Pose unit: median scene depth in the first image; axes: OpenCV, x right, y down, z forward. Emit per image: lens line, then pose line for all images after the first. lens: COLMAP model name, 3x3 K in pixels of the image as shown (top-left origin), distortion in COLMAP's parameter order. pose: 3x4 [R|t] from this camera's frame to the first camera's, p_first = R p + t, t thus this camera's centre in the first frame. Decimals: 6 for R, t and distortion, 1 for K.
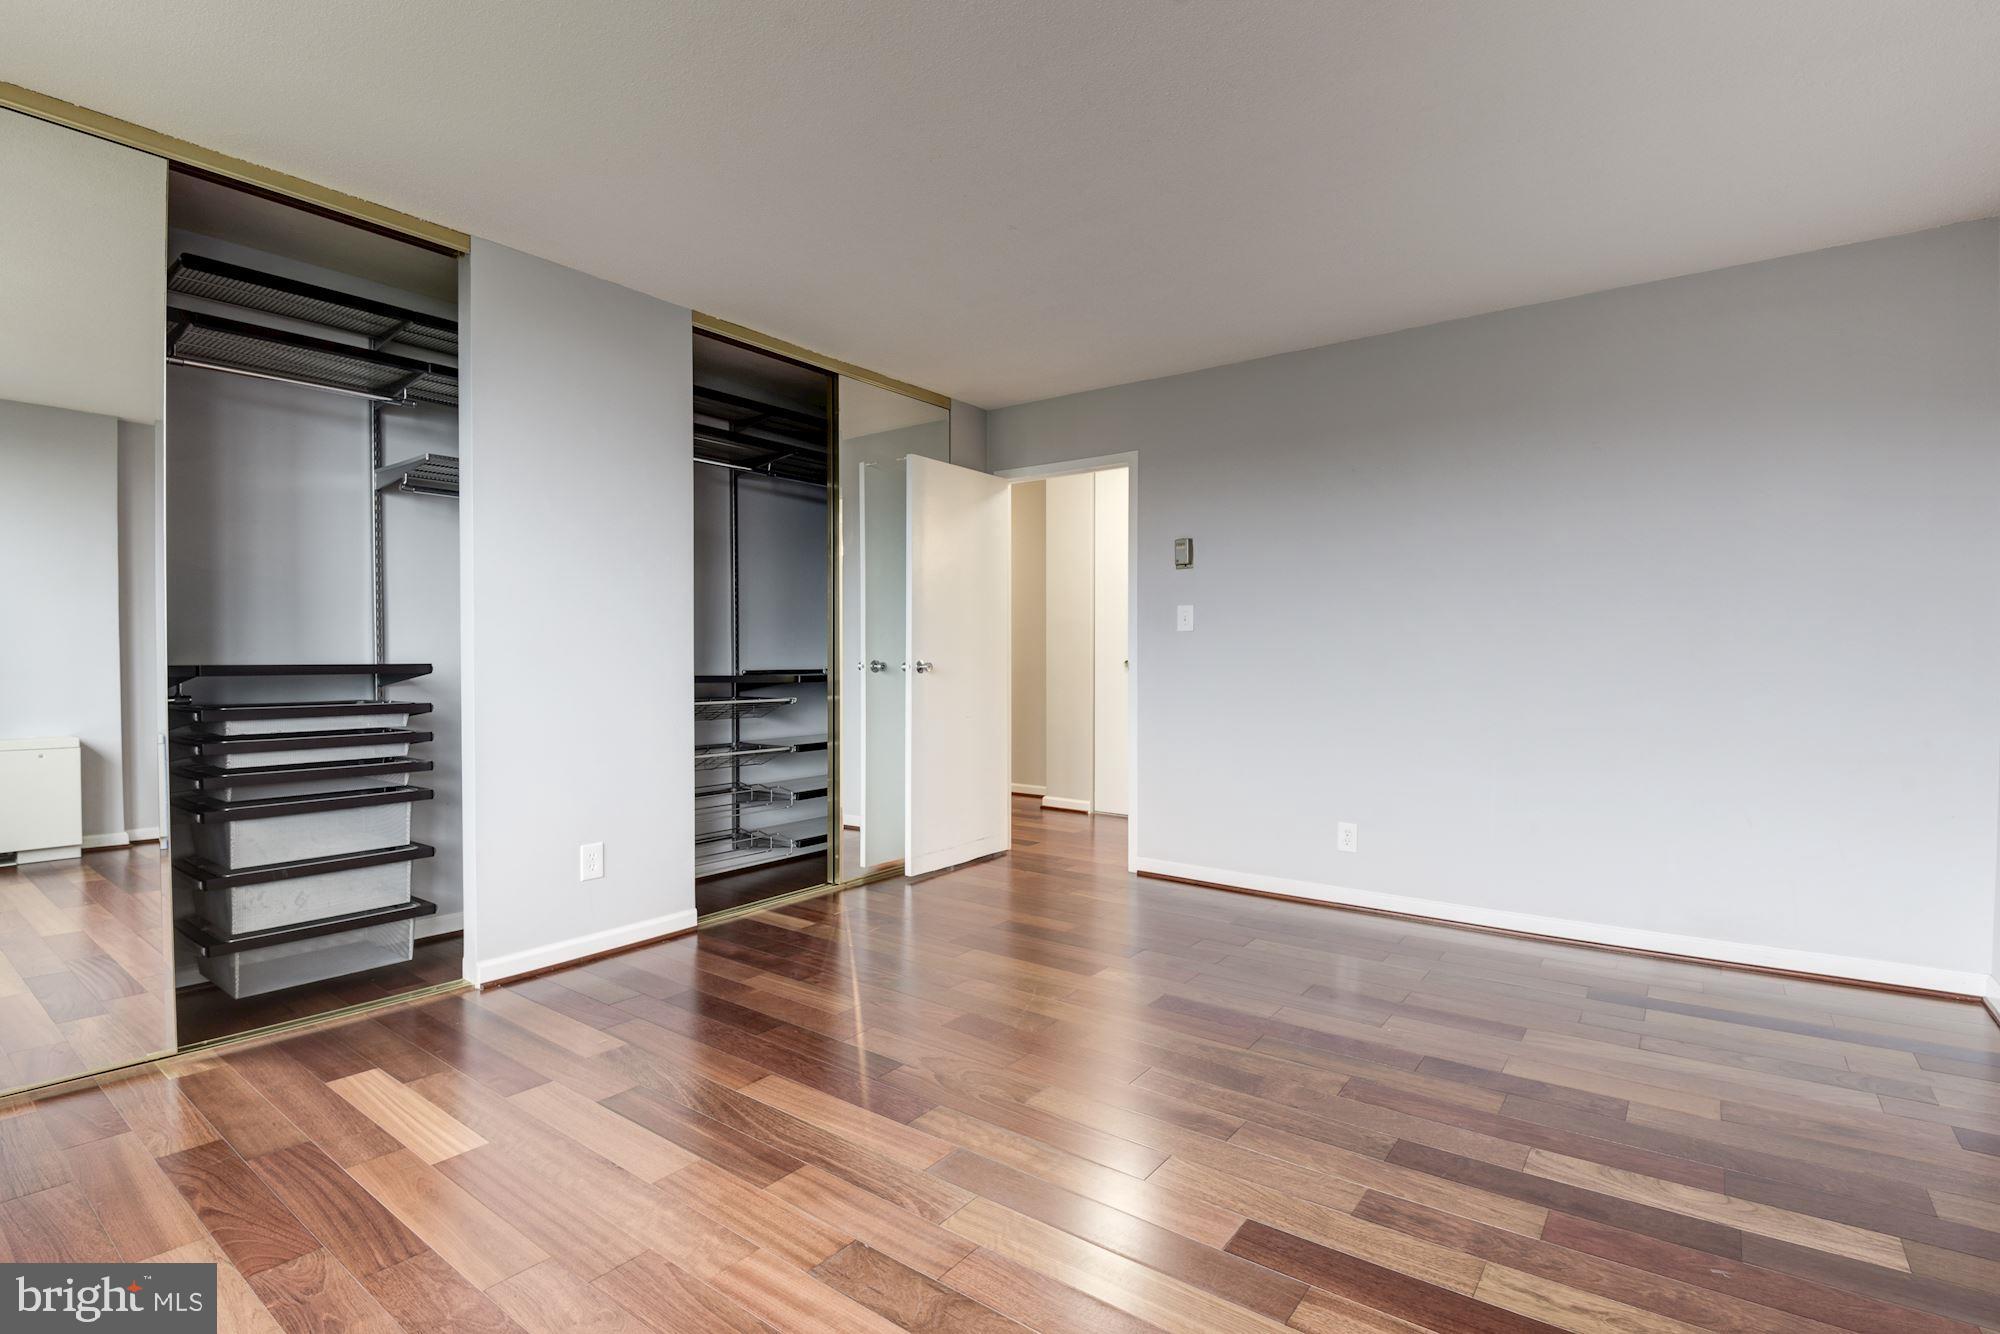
lens RADIAL K [[1043.6, 0, 980.5], [0, 1043.6, 674.8], [0, 0, 1]] dist [0.000835, -0.028697]
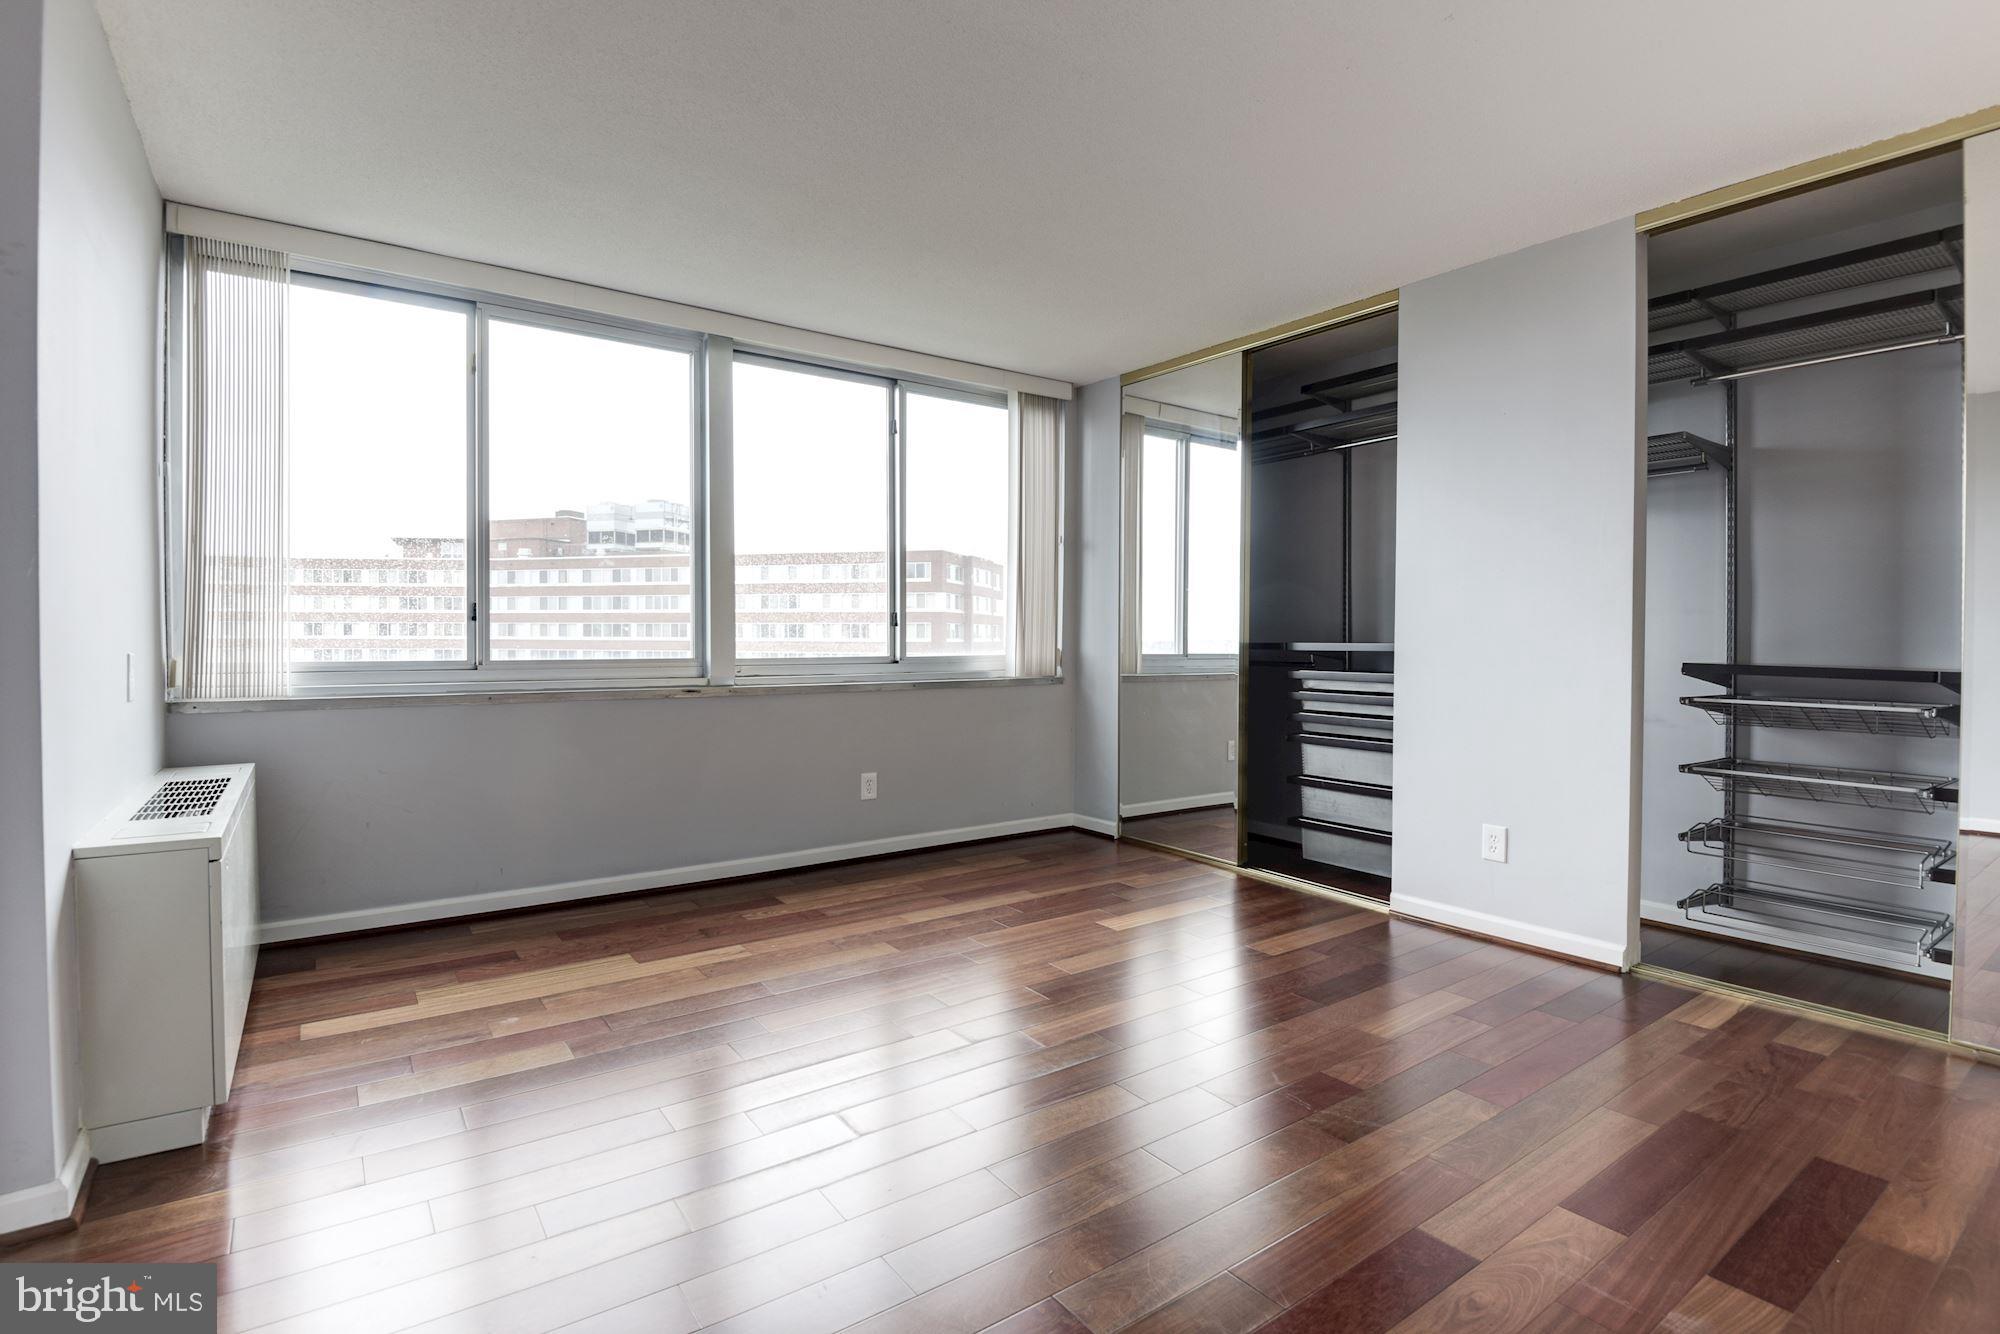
lens RADIAL K [[937.7, 0, 954.7], [0, 937.7, 648.5], [0, 0, 1]] dist [-0.000407, -0.000469]
pose [[-0.347786, 0.008941, -0.937531, 0.534797], [-0.024036, 0.999541, 0.018448, -0.008977], [0.937266, 0.028950, -0.347412, 0.678788]]
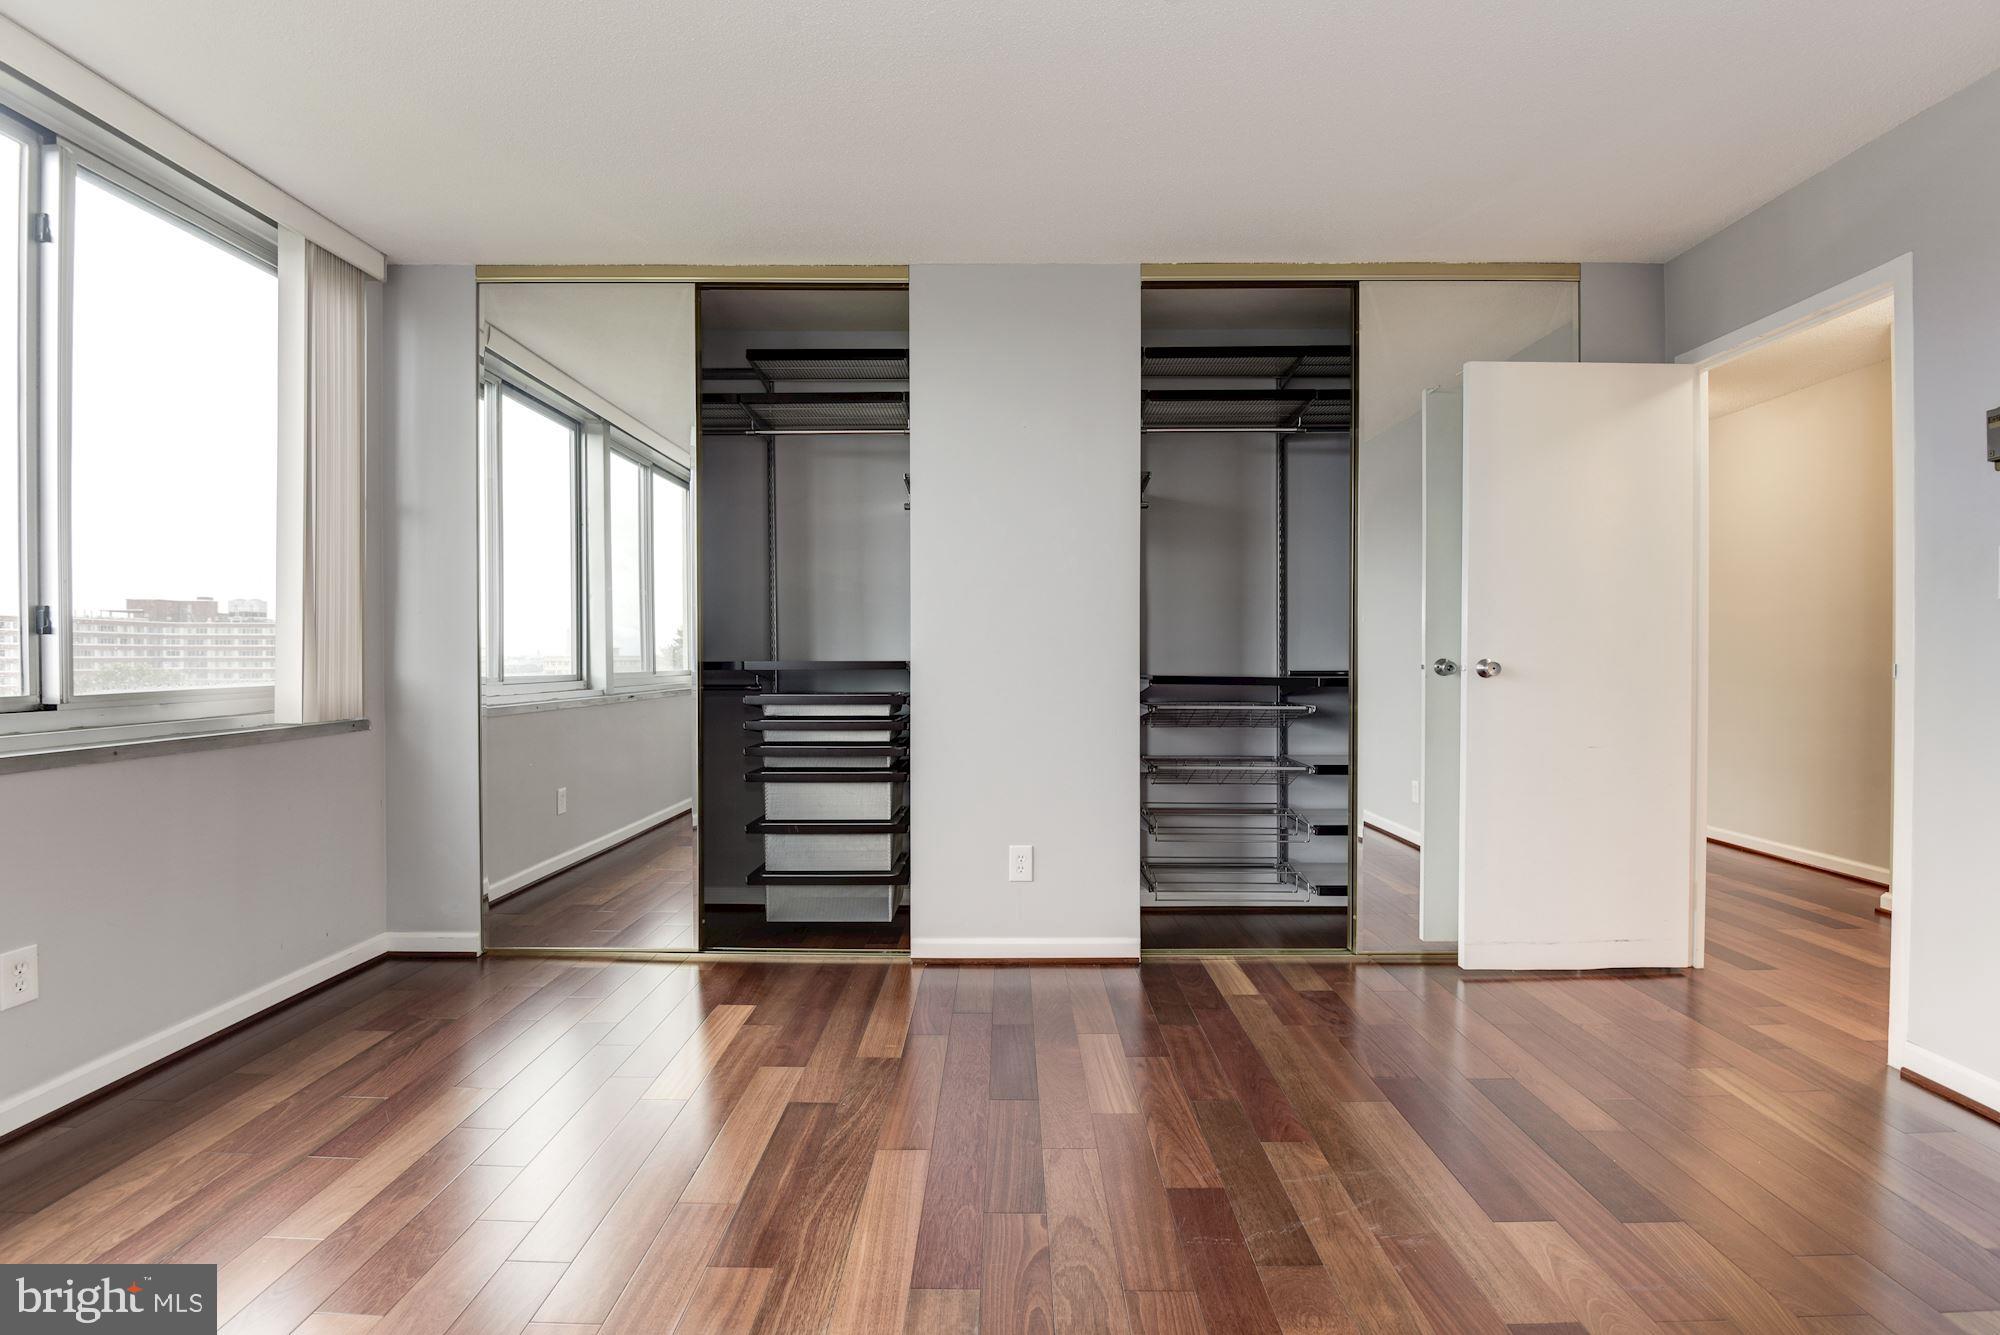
lens RADIAL K [[962.4, 0, 897.4], [0, 962.4, 665.6], [0, 0, 1]] dist [0.012281, -0.020103]
pose [[0.558878, 0.004976, -0.829235, 0.261570], [-0.015266, 0.999874, -0.004289, -0.000439], [0.829110, 0.015056, 0.558883, 0.335485]]
